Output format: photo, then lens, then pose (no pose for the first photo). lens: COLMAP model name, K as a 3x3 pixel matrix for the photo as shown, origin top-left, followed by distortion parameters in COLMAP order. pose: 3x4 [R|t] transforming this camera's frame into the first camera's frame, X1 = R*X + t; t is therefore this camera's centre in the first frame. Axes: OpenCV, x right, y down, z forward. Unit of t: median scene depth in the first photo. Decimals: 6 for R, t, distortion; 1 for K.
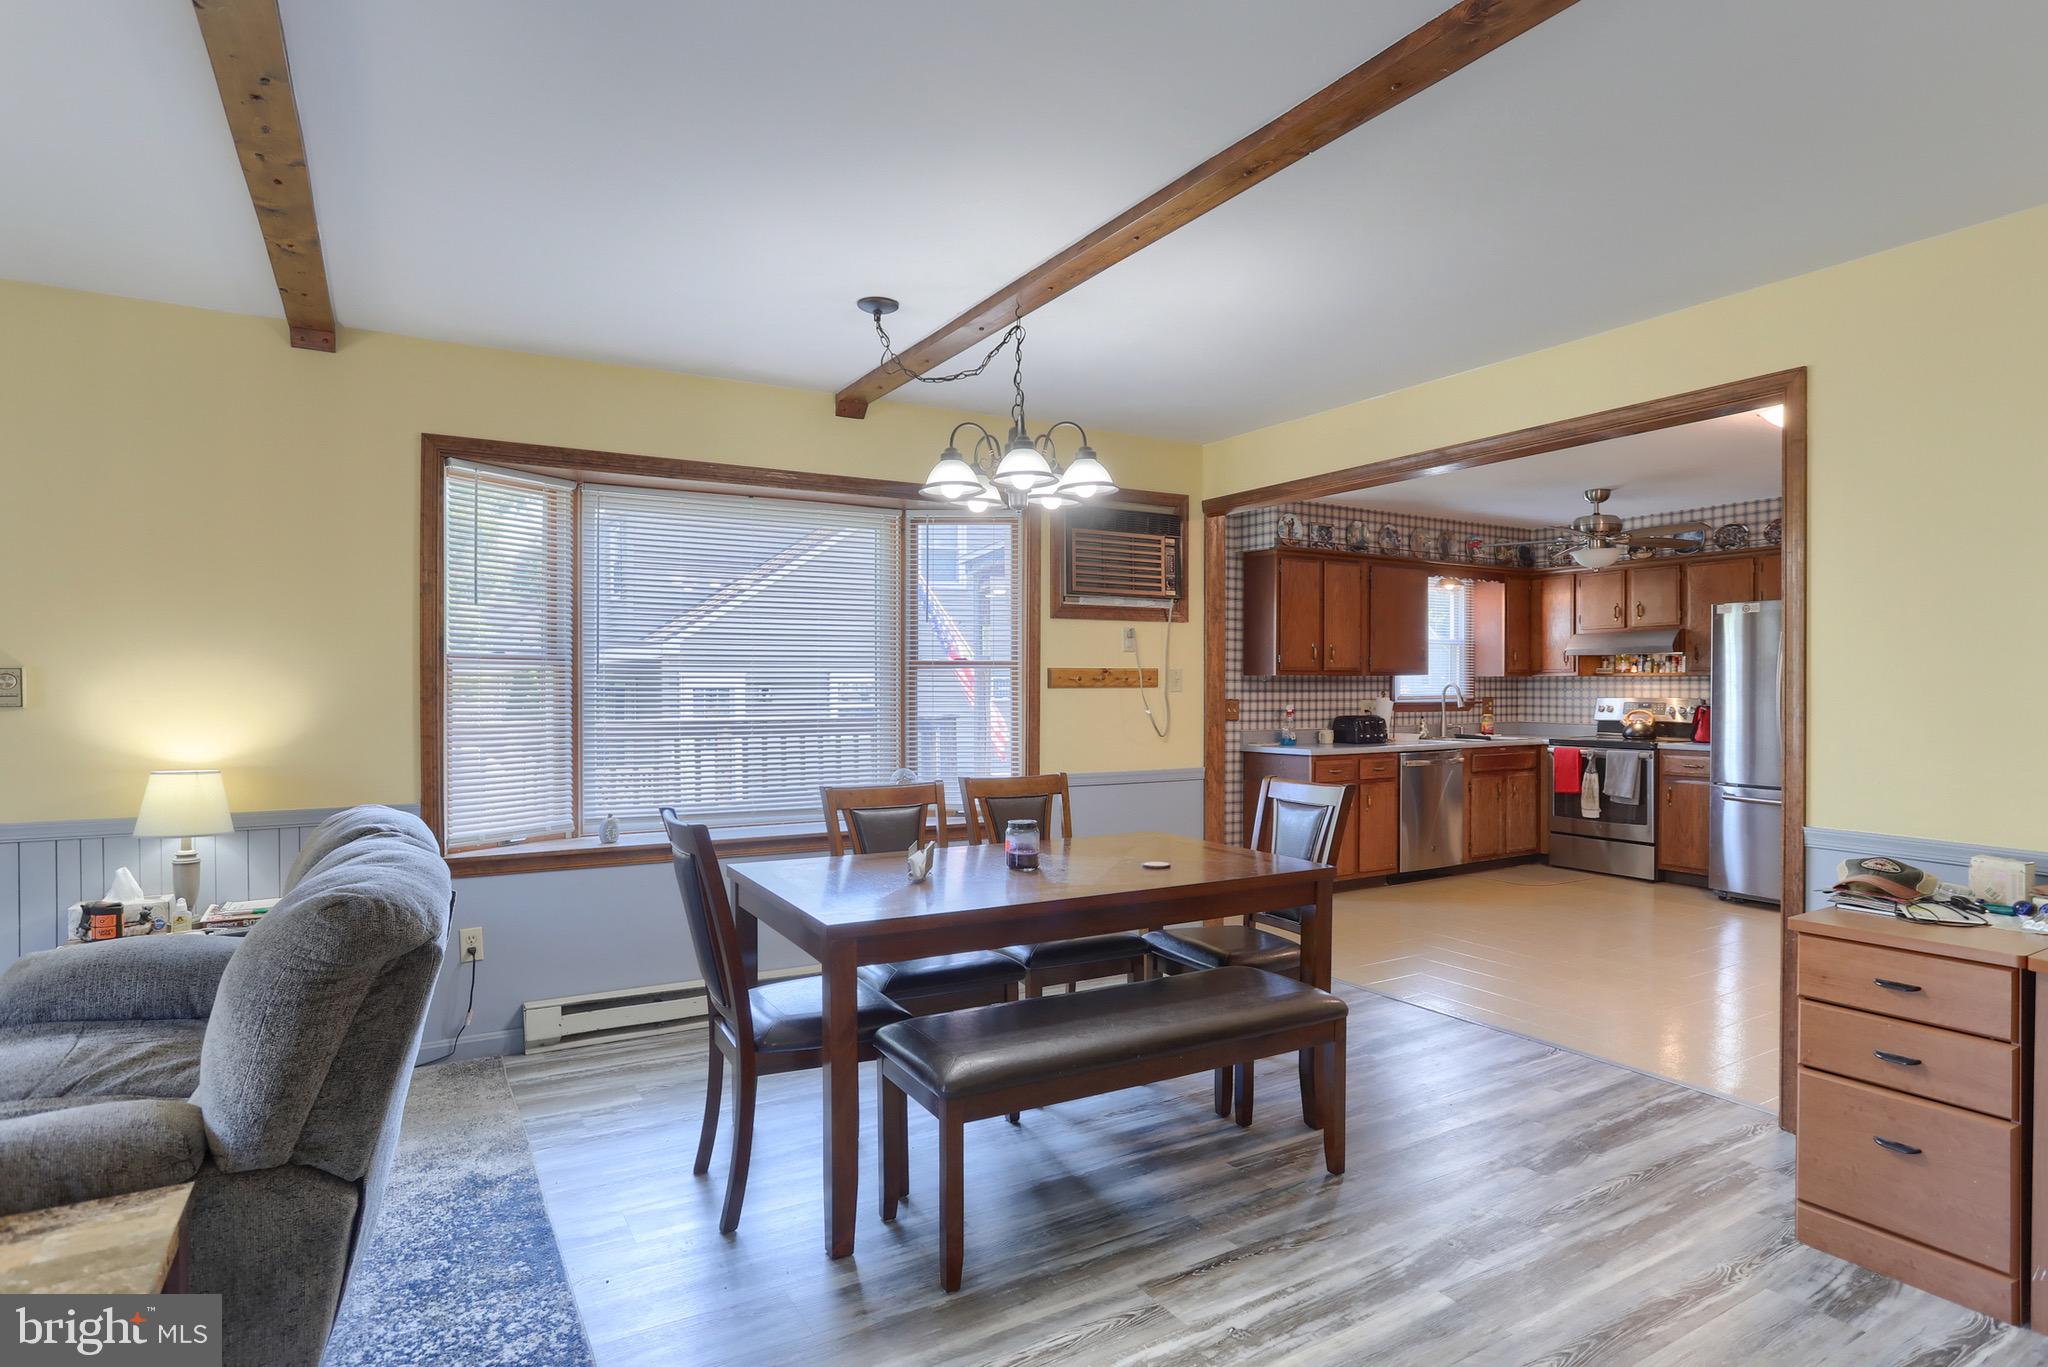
lens RADIAL K [[1028.4, 0, 1050.4], [0, 1028.4, 693.3], [0, 0, 1]] dist [-0.056067, 0.016441]
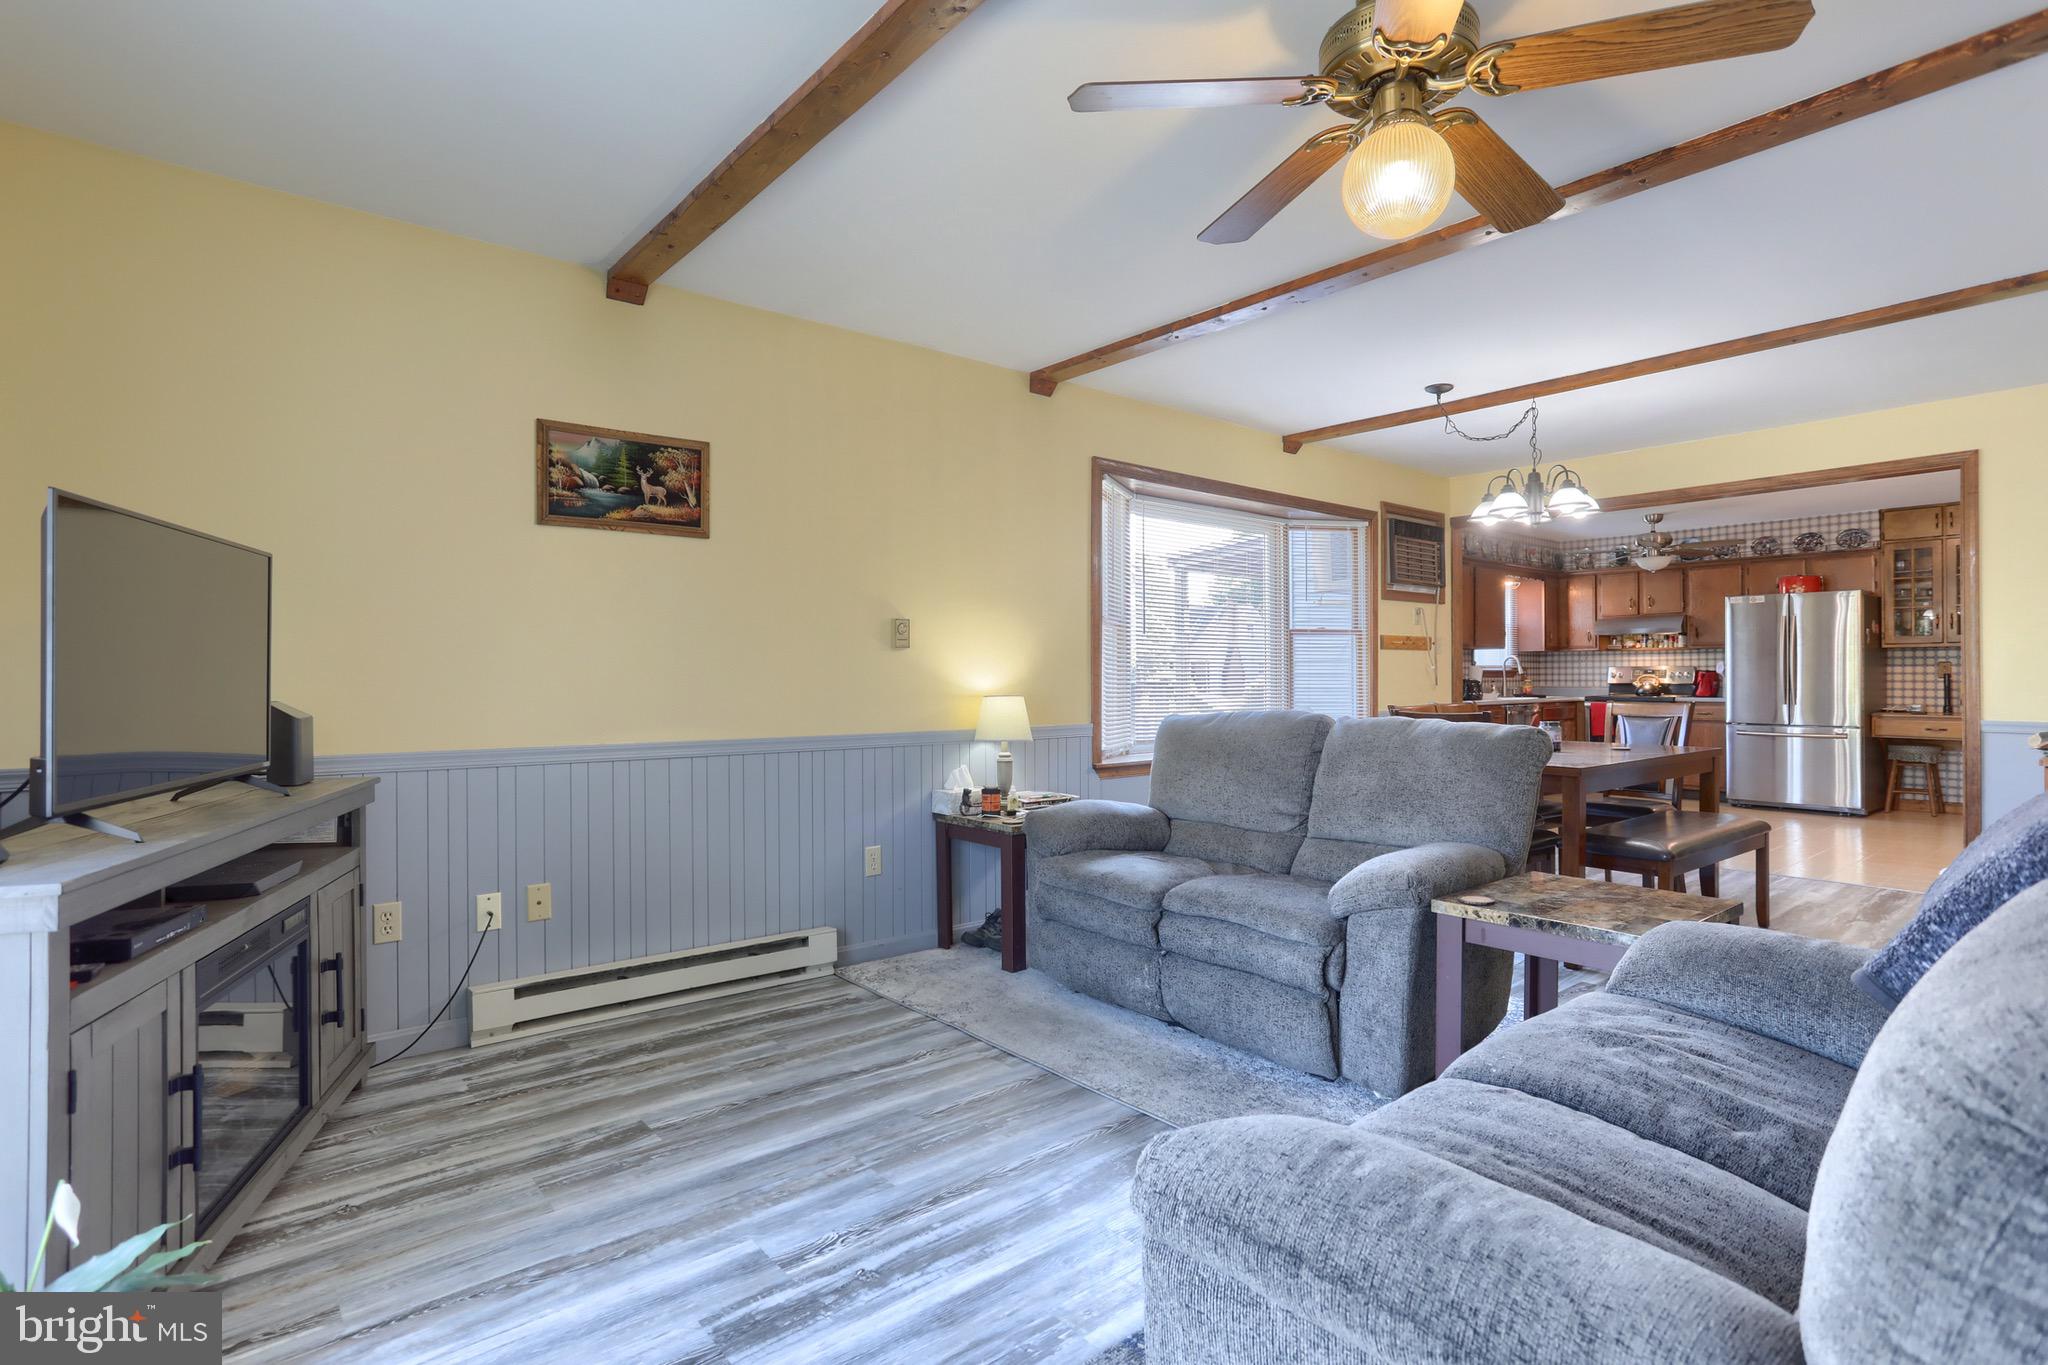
lens RADIAL K [[988.9, 0, 1023.9], [0, 988.9, 667.5], [0, 0, 1]] dist [-0.044055, 0.016789]
pose [[0.986962, -0.000506, 0.160953, -0.475123], [0.003638, 0.999810, -0.019162, 0.029867], [-0.160913, 0.019498, 0.986776, -0.165561]]
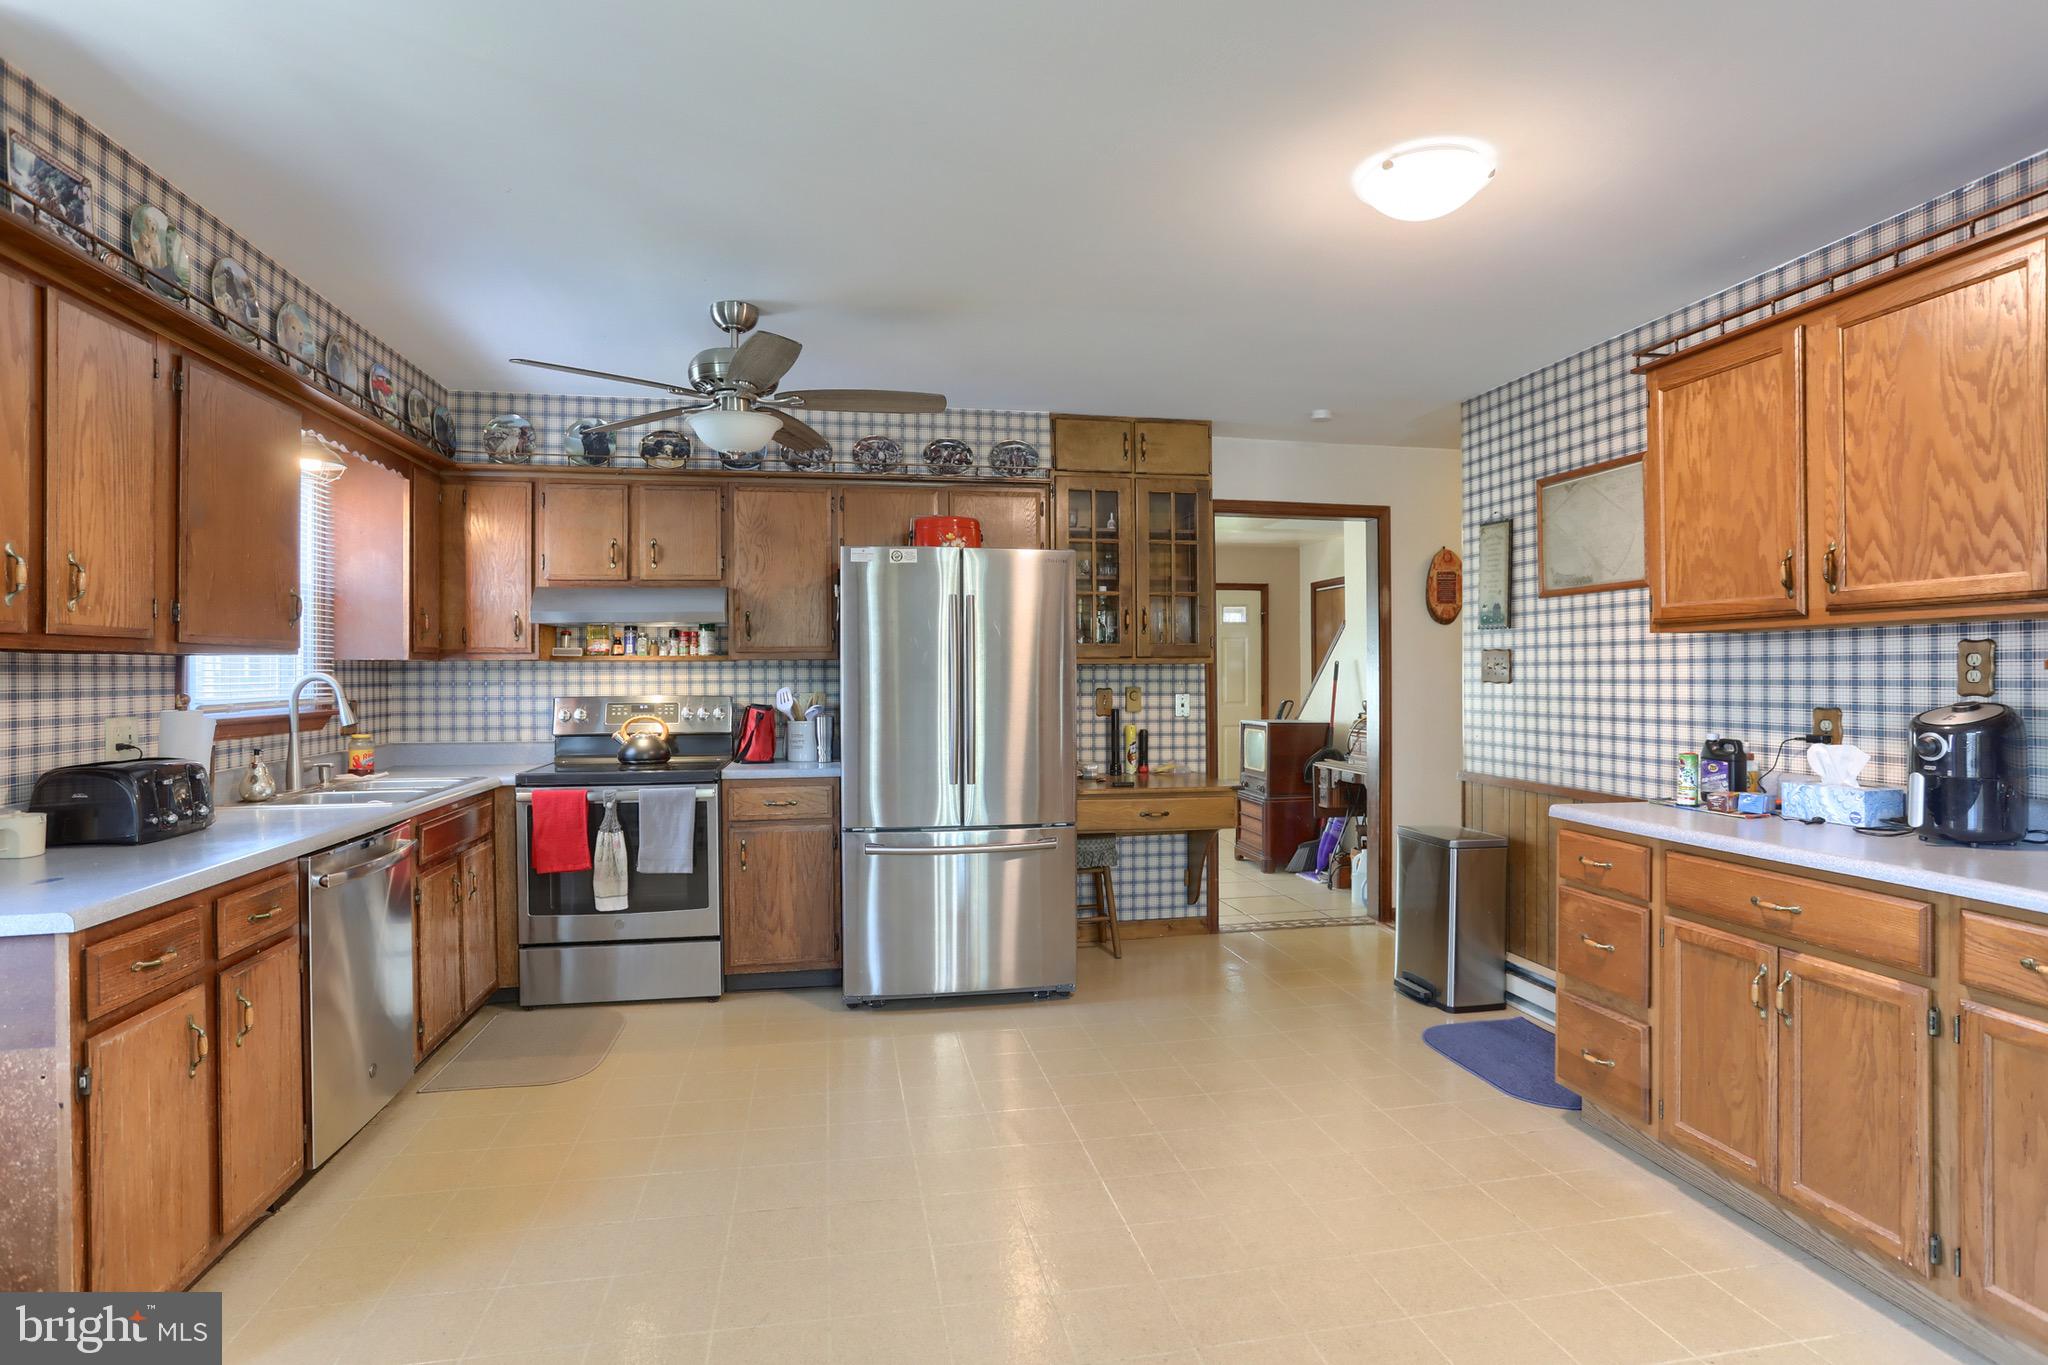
lens RADIAL K [[1028.4, 0, 1028.1], [0, 1028.4, 675.9], [0, 0, 1]] dist [-0.056067, 0.016441]
pose [[0.329229, -0.004773, 0.944238, 0.077445], [0.013215, 0.999913, 0.000447, -0.005148], [-0.944158, 0.012331, 0.329263, 0.596553]]
